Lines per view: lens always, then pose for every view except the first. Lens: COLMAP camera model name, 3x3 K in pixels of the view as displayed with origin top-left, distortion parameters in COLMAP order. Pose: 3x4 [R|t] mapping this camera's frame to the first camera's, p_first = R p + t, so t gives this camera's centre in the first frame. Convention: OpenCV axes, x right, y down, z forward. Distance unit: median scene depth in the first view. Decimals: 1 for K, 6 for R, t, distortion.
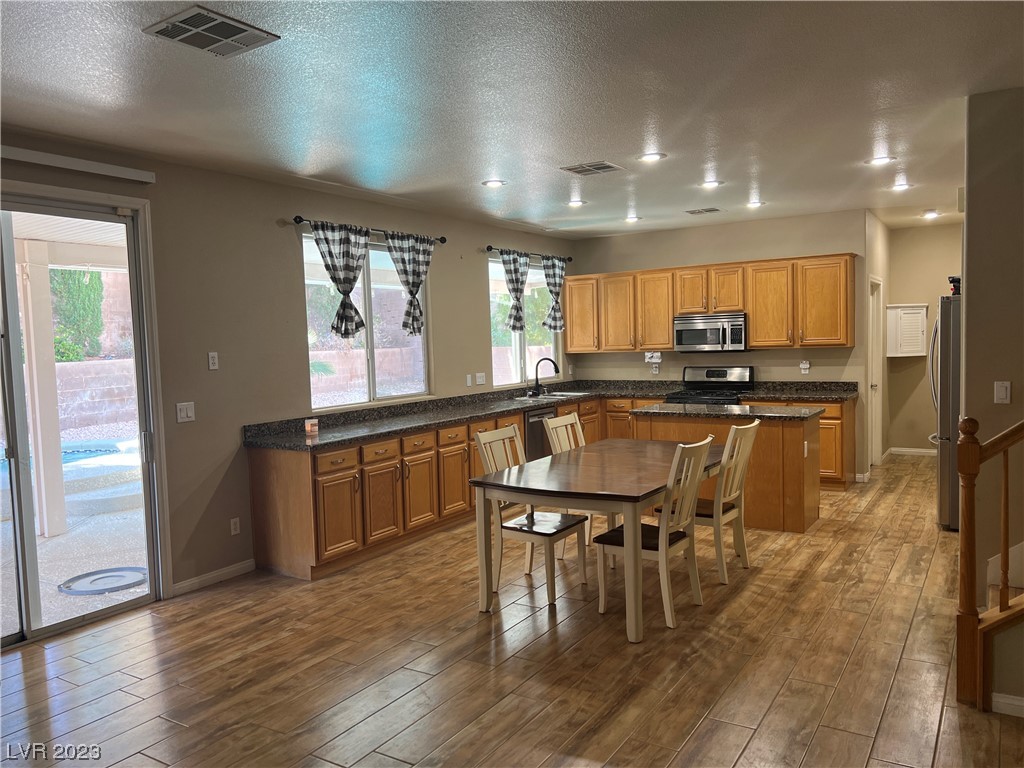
lens RADIAL K [[763.4, 0, 517.4], [0, 763.4, 394.3], [0, 0, 1]] dist [0.058602, -0.067564]
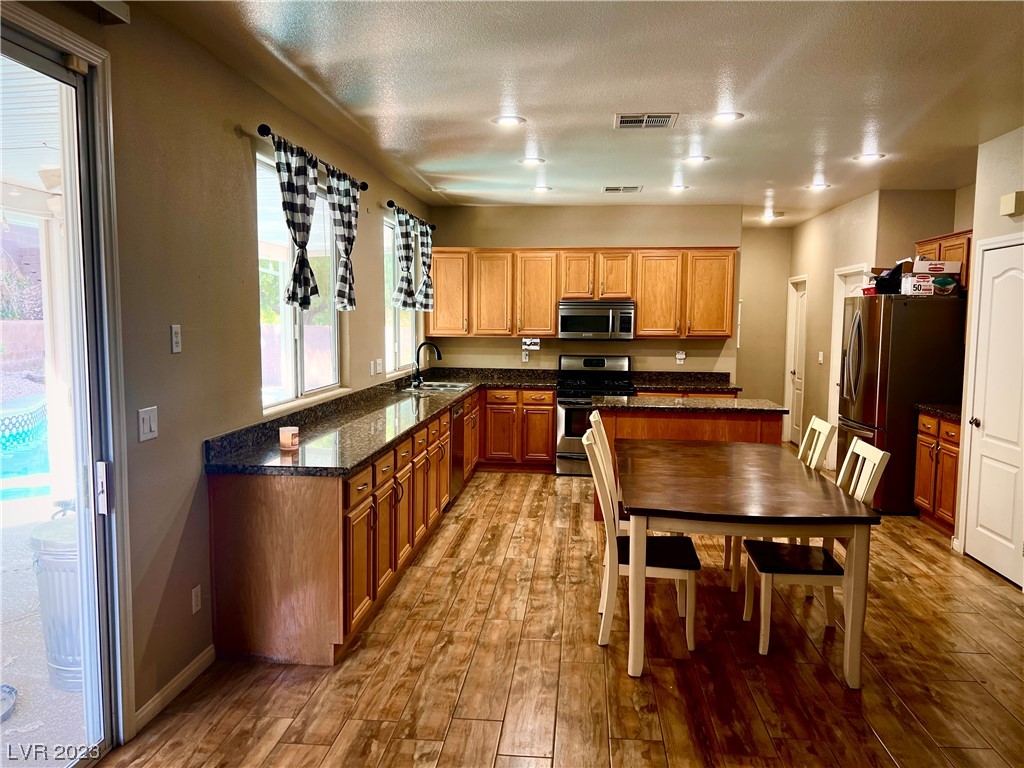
lens RADIAL K [[763.4, 0, 508.4], [0, 763.4, 390.4], [0, 0, 1]] dist [0.058602, -0.067564]
pose [[0.888259, -0.004273, 0.459324, -0.324974], [-0.004085, 0.999844, 0.017202, -0.009871], [-0.459326, -0.017156, 0.888102, 0.241304]]
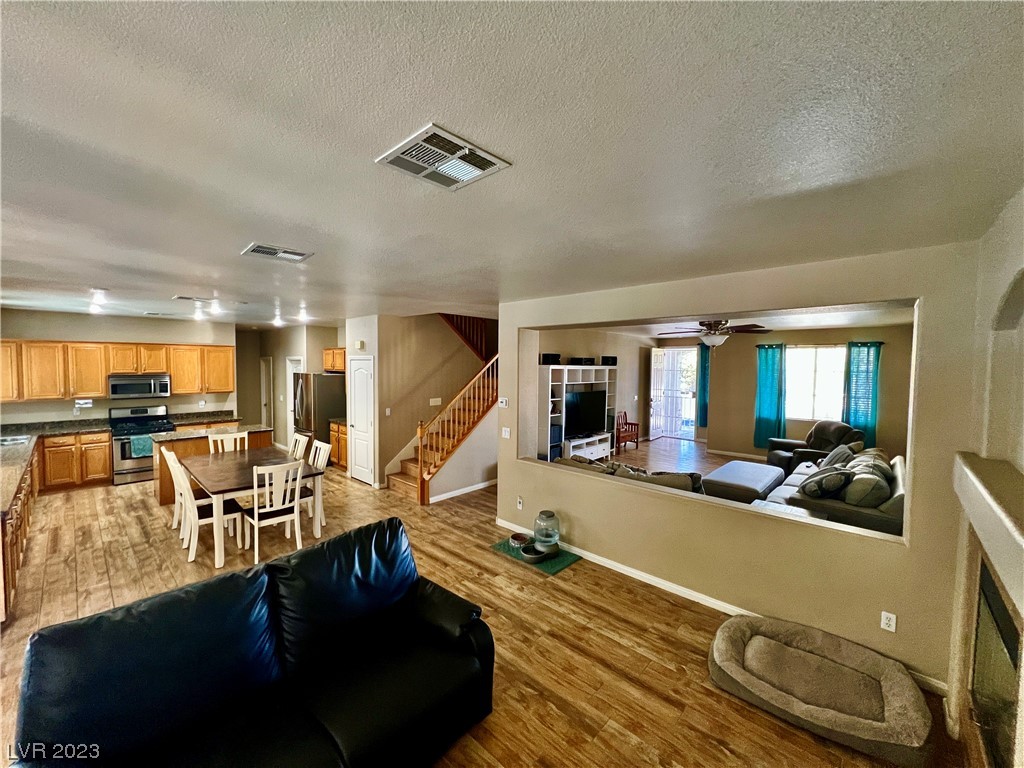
lens RADIAL K [[413.0, 0, 510.6], [0, 413.0, 382.4], [0, 0, 1]] dist [0.004013, 0.000091]
pose [[0.174839, -0.013380, 0.984506, -0.522885], [0.054607, 0.998500, 0.003872, -0.057128], [-0.983082, 0.053084, 0.175308, 0.123071]]
